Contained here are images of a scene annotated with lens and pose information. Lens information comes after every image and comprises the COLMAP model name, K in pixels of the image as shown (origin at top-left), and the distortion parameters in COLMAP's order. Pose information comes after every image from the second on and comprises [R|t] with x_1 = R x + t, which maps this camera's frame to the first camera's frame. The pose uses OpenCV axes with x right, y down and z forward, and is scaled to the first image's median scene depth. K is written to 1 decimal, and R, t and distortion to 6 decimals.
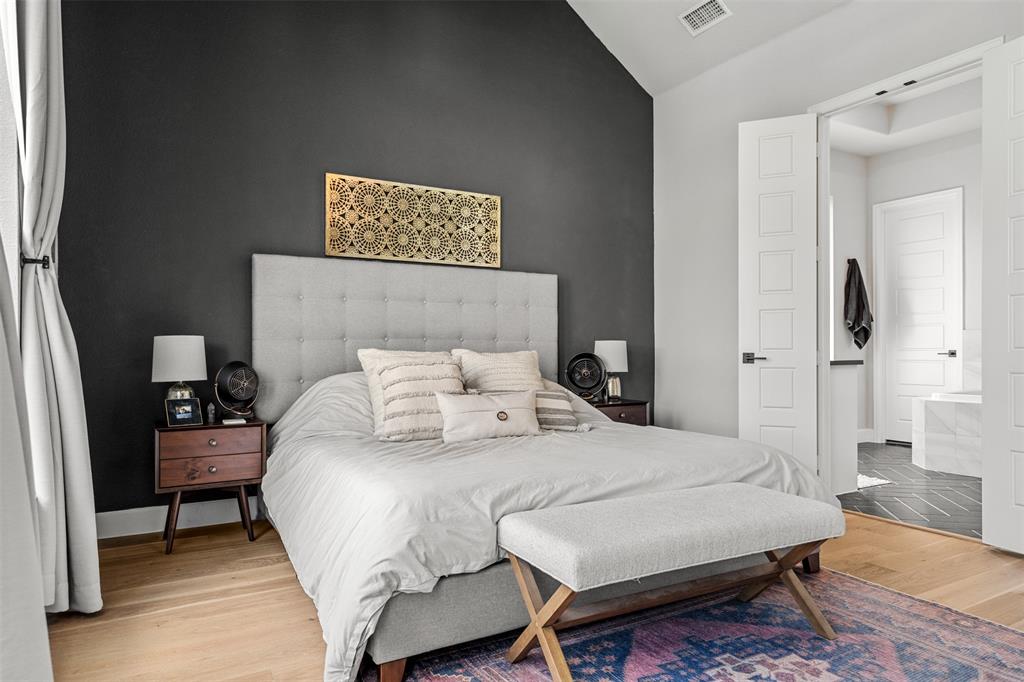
lens RADIAL K [[633.6, 0, 509.9], [0, 633.6, 352.7], [0, 0, 1]] dist [0.003079, -0.000346]
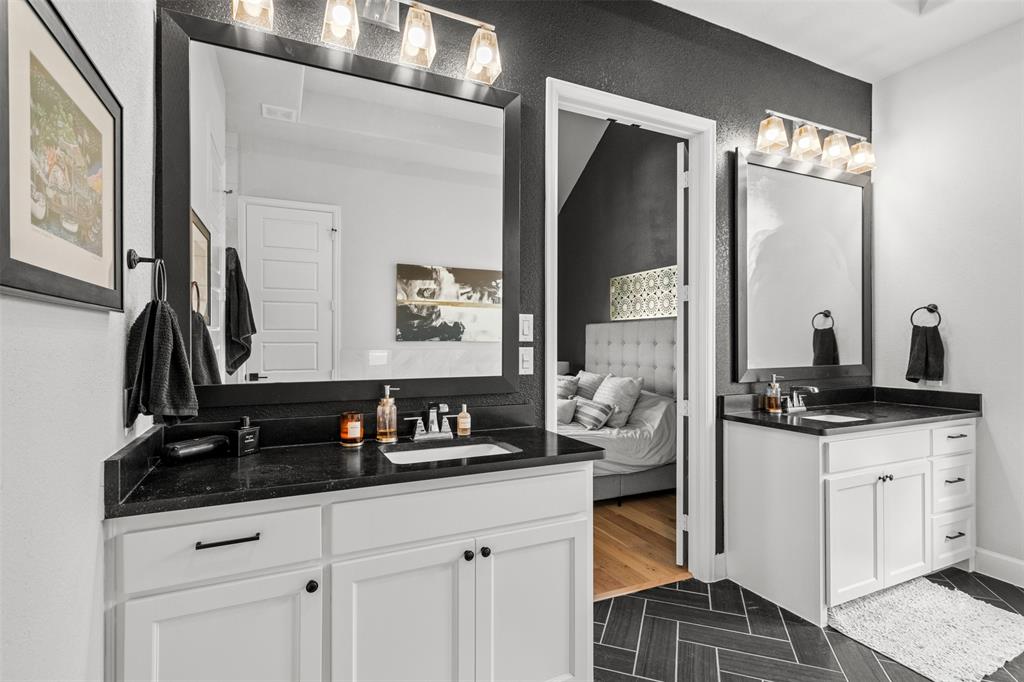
lens RADIAL K [[487.7, 0, 512.0], [0, 487.7, 341.0], [0, 0, 1]] dist [0.003147, 0.000145]
pose [[-0.069293, -0.006265, -0.997577, 1.207969], [-0.010318, 0.999931, -0.005563, -0.079886], [0.997543, 0.009908, -0.069352, 0.801150]]
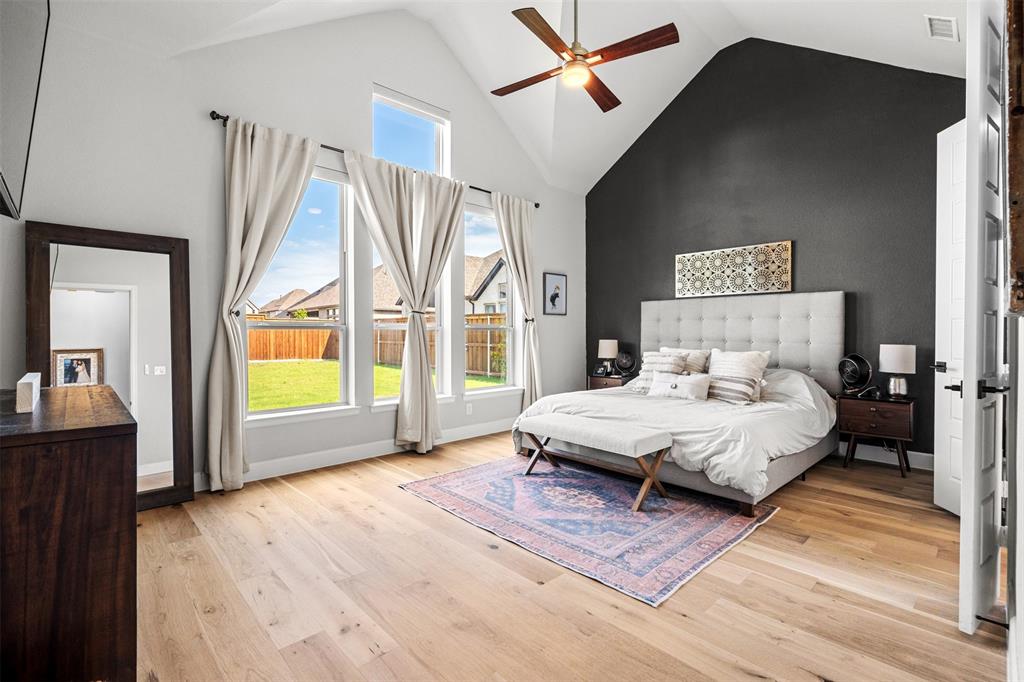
lens RADIAL K [[461.6, 0, 512.0], [0, 461.6, 341.0], [0, 0, 1]] dist [0.000123, 0.000007]
pose [[0.248351, 0.015873, -0.968540, 0.946868], [-0.008230, 0.999864, 0.014276, -0.037705], [0.968635, 0.004425, 0.248448, 0.167533]]
